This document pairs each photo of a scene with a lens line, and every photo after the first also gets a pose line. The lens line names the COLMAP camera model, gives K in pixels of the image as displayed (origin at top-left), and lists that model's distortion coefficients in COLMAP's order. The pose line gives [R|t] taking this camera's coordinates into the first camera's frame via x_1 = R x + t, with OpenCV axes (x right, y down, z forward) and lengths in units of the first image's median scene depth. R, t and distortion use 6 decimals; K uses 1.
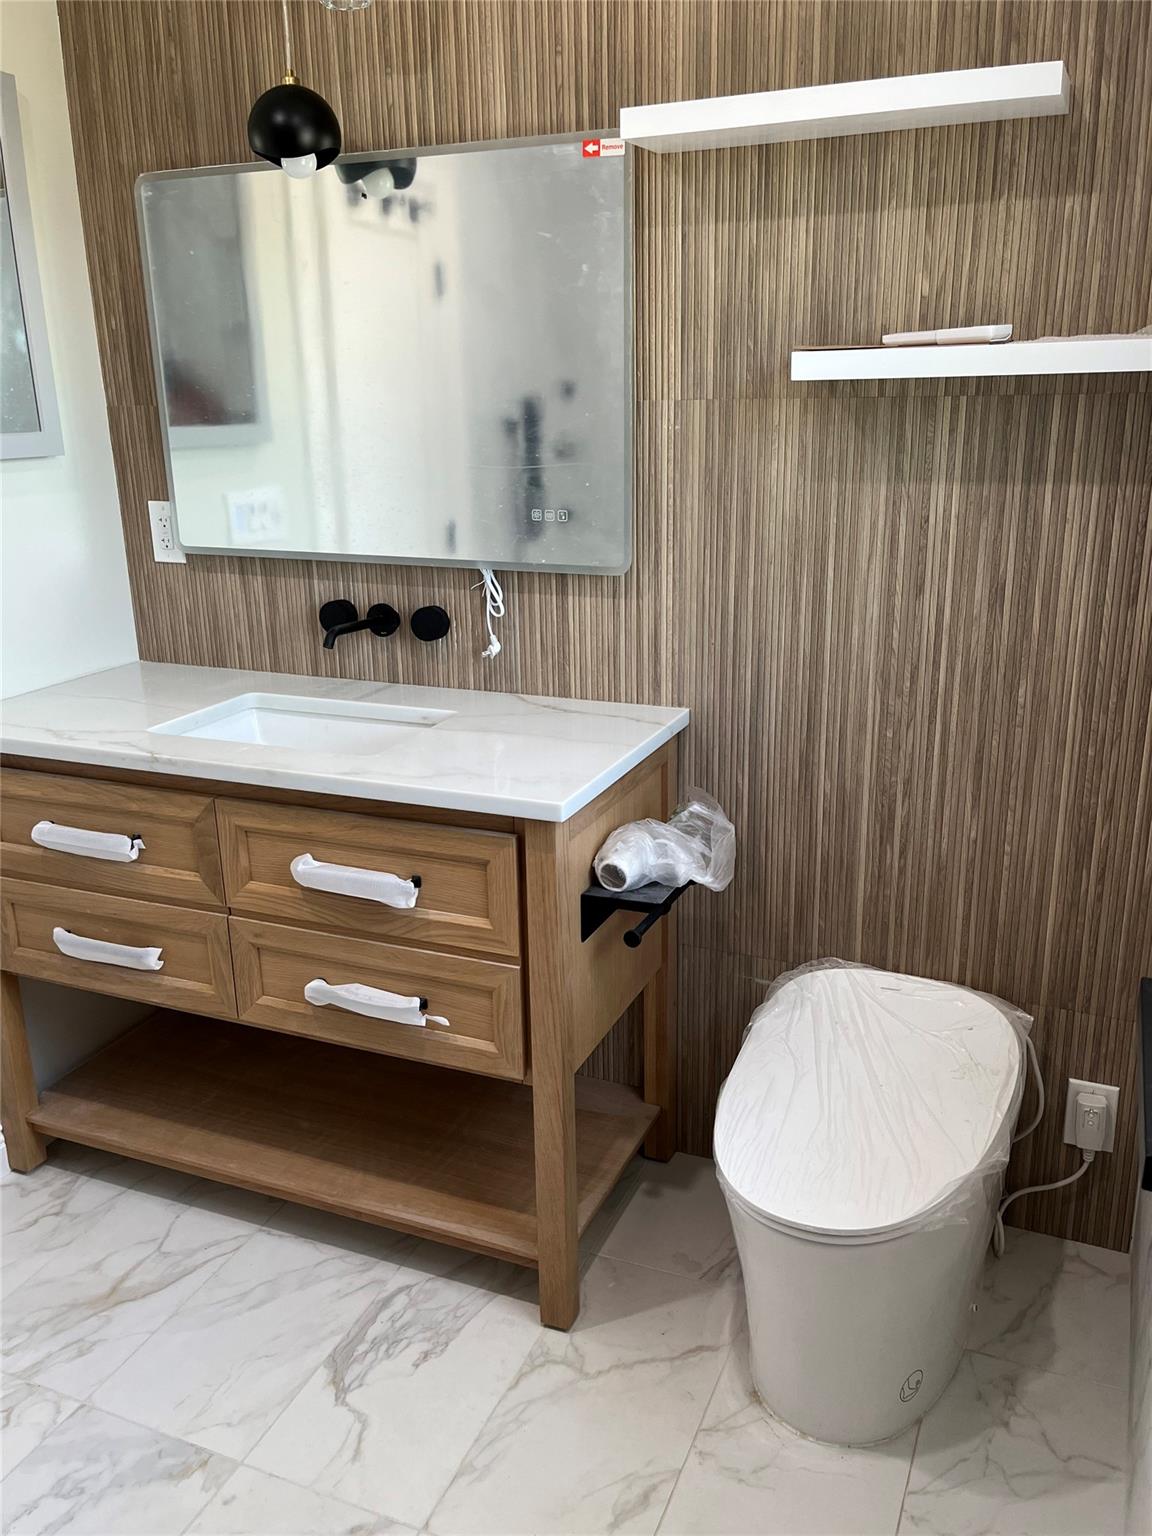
lens RADIAL K [[1233.3, 0, 576.0], [0, 1233.3, 768.0], [0, 0, 1]] dist [0.032112, -0.010005]
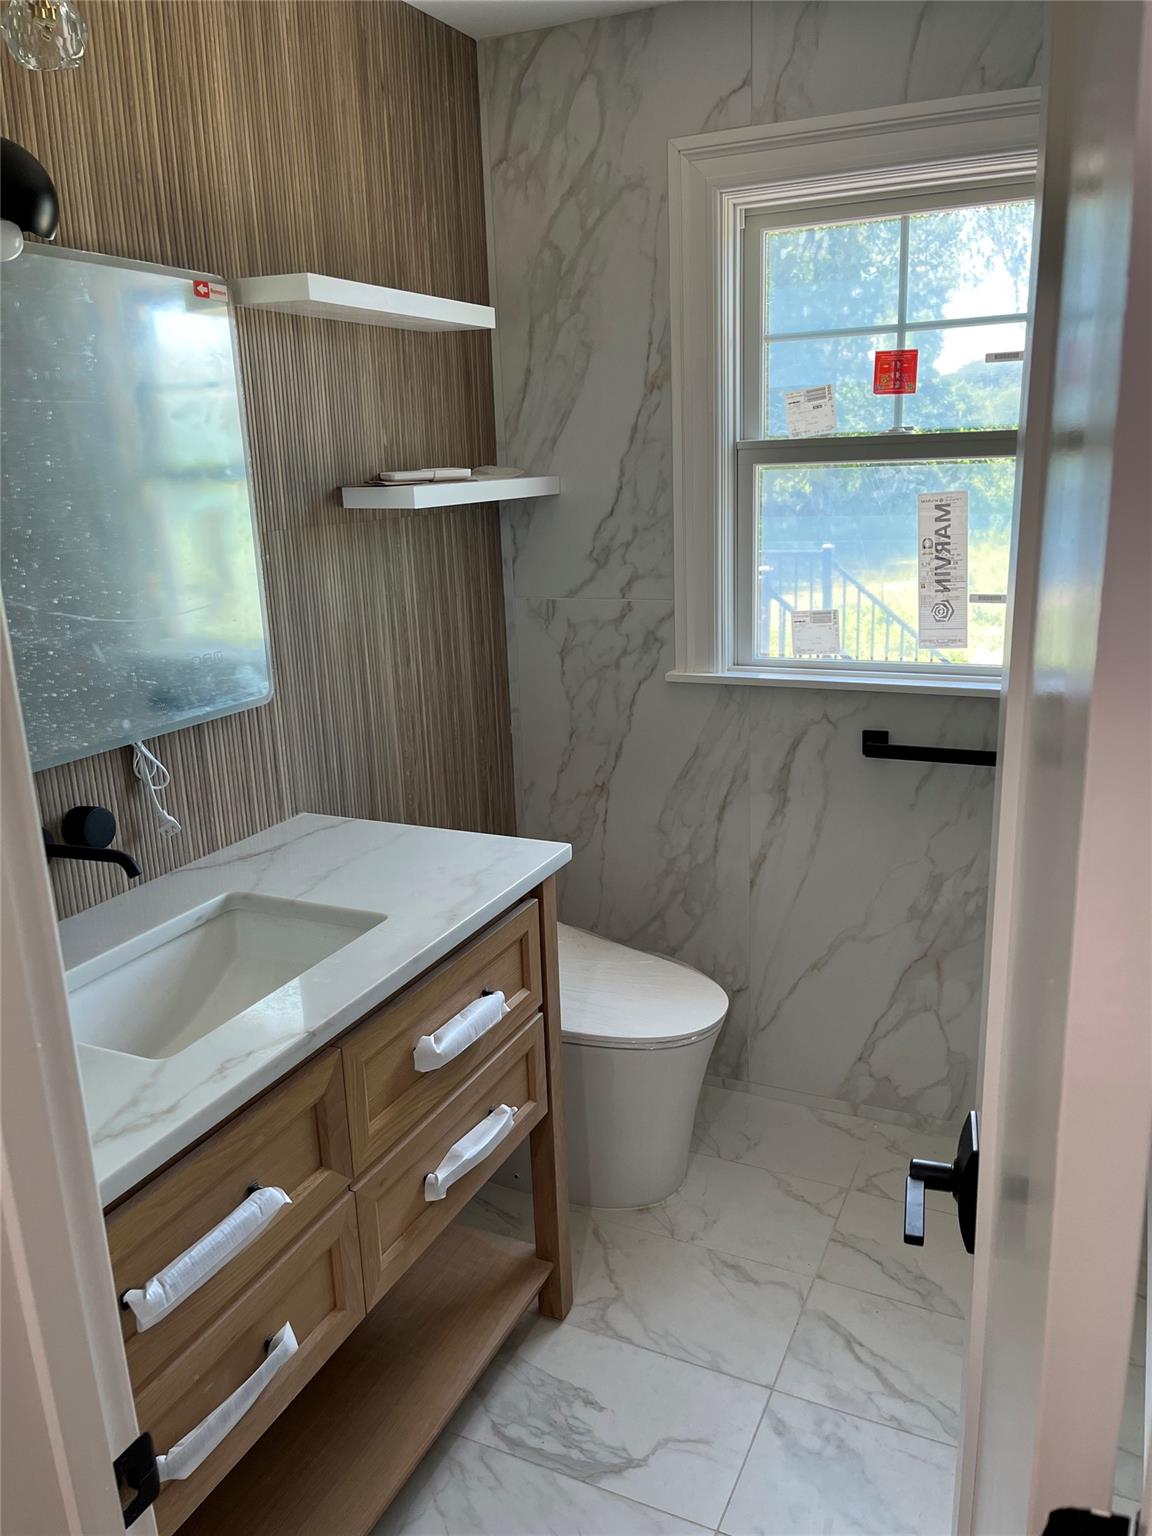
lens RADIAL K [[1159.2, 0, 576.0], [0, 1159.2, 768.0], [0, 0, 1]] dist [0.055880, -0.088966]
pose [[0.050956, -0.244449, 0.968322, -0.960021], [0.329330, 0.919461, 0.214784, -0.248623], [-0.942839, 0.307953, 0.127357, 0.713616]]
